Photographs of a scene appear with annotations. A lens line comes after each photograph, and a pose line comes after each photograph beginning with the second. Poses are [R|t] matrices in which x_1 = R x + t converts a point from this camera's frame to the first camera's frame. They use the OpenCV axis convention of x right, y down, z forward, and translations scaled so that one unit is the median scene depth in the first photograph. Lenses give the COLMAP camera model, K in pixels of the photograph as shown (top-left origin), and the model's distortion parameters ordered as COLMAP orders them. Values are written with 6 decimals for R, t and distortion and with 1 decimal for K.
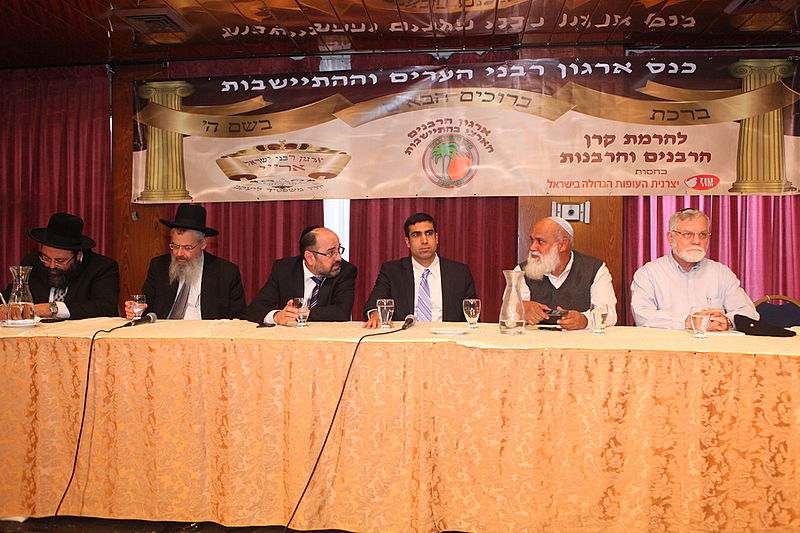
lens RADIAL K [[644.8, 0, 401.3], [0, 644.8, 273.3], [0, 0, 1]] dist [-0.046048, 0.048226]
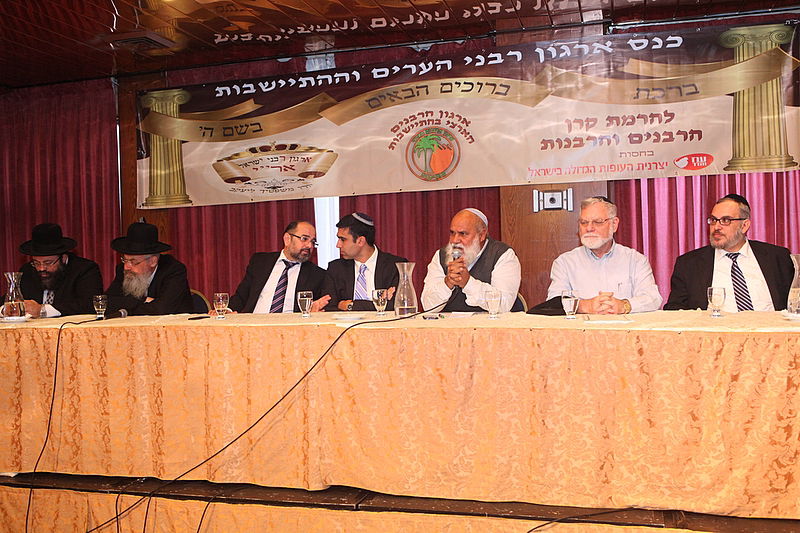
lens RADIAL K [[808.2, 0, 401.0], [0, 808.2, 259.6], [0, 0, 1]] dist [0.002780, 0.000000]
pose [[0.984689, -0.032885, -0.171192, 0.243270], [0.030550, 0.999401, -0.016256, 0.007417], [0.171624, 0.010777, 0.985104, -0.240485]]
